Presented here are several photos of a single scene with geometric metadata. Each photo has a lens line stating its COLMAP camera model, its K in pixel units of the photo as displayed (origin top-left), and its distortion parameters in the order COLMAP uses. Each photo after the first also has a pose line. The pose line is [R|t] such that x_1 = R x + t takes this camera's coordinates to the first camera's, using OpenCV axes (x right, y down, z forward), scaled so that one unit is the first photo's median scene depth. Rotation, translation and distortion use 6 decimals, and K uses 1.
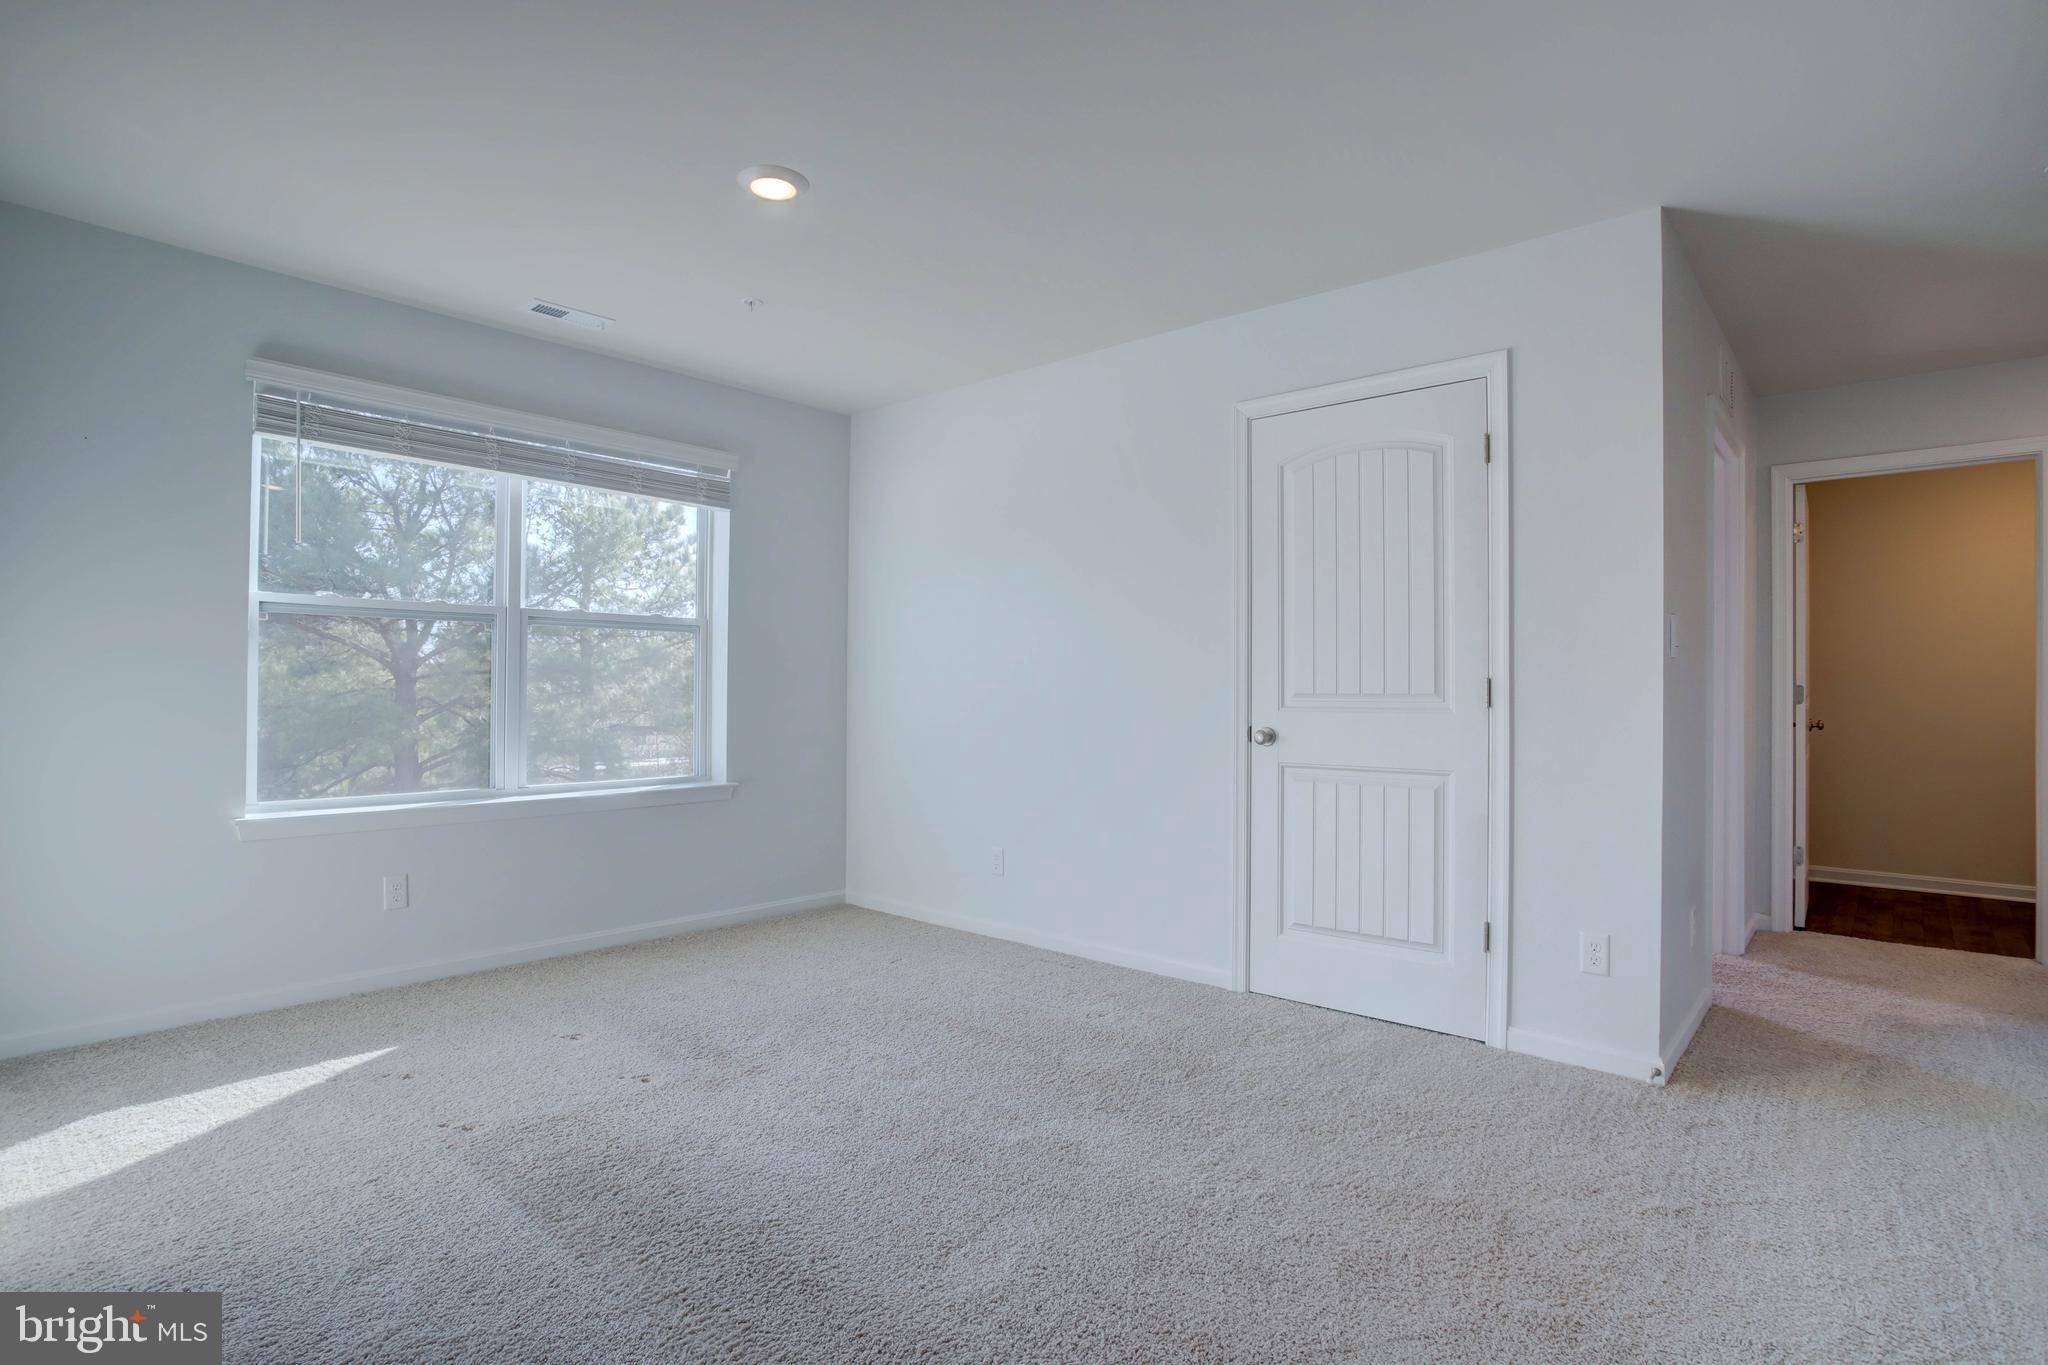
lens RADIAL K [[1024.2, 0, 1029.8], [0, 1024.2, 682.8], [0, 0, 1]] dist [-0.058791, 0.028322]
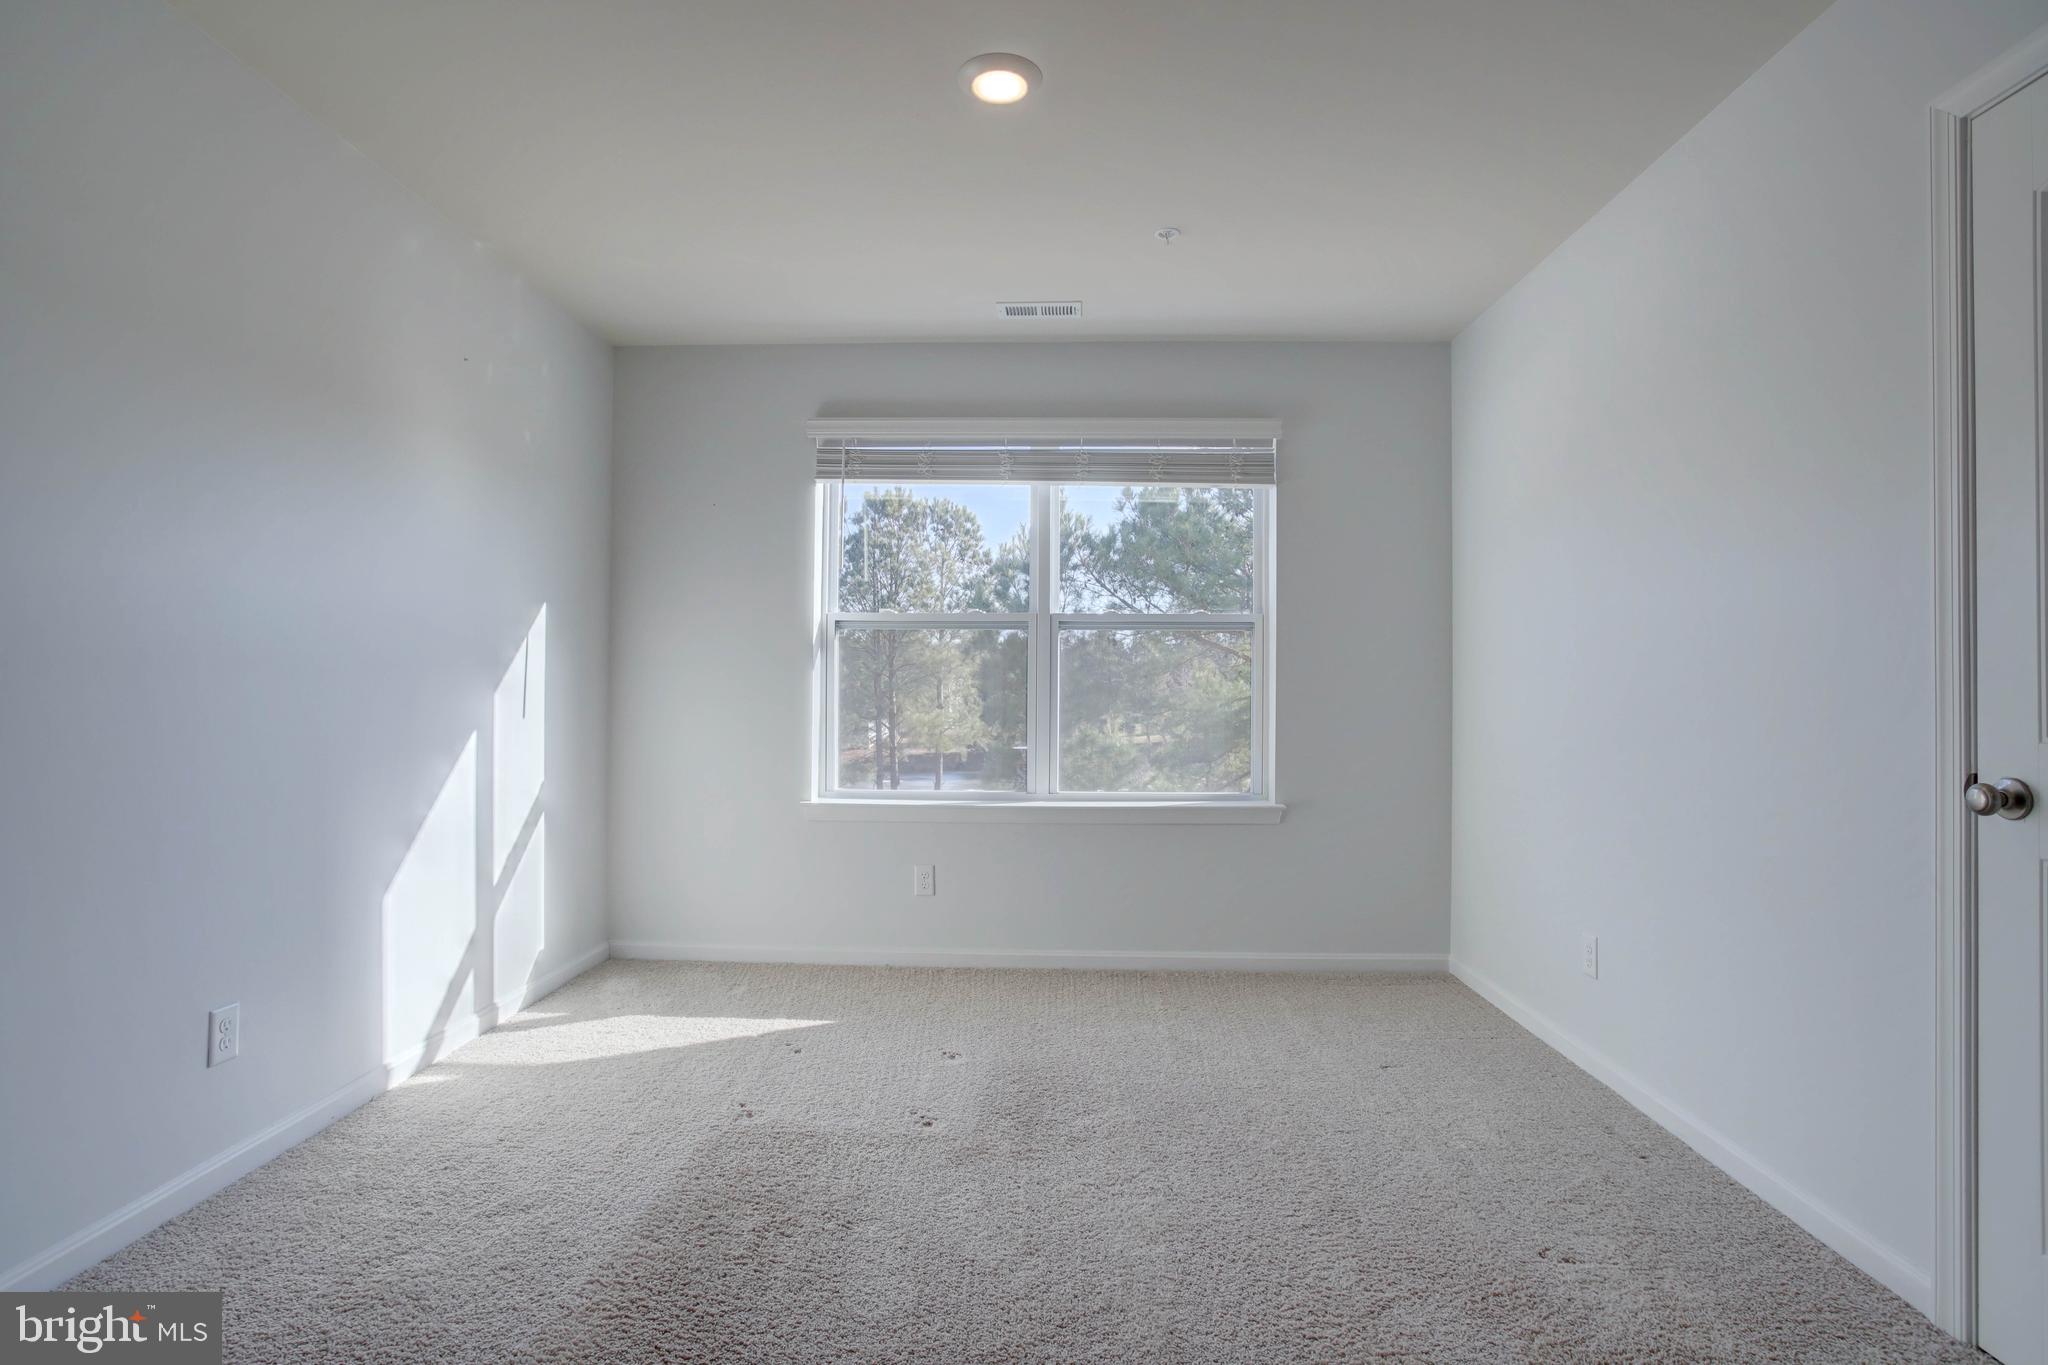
lens RADIAL K [[1024.2, 0, 1029.8], [0, 1024.2, 682.8], [0, 0, 1]] dist [-0.058791, 0.028322]
pose [[0.631735, -0.007967, -0.775144, 0.326760], [0.002939, 0.999965, -0.007882, 0.003178], [0.775179, 0.002701, 0.631736, 0.415089]]
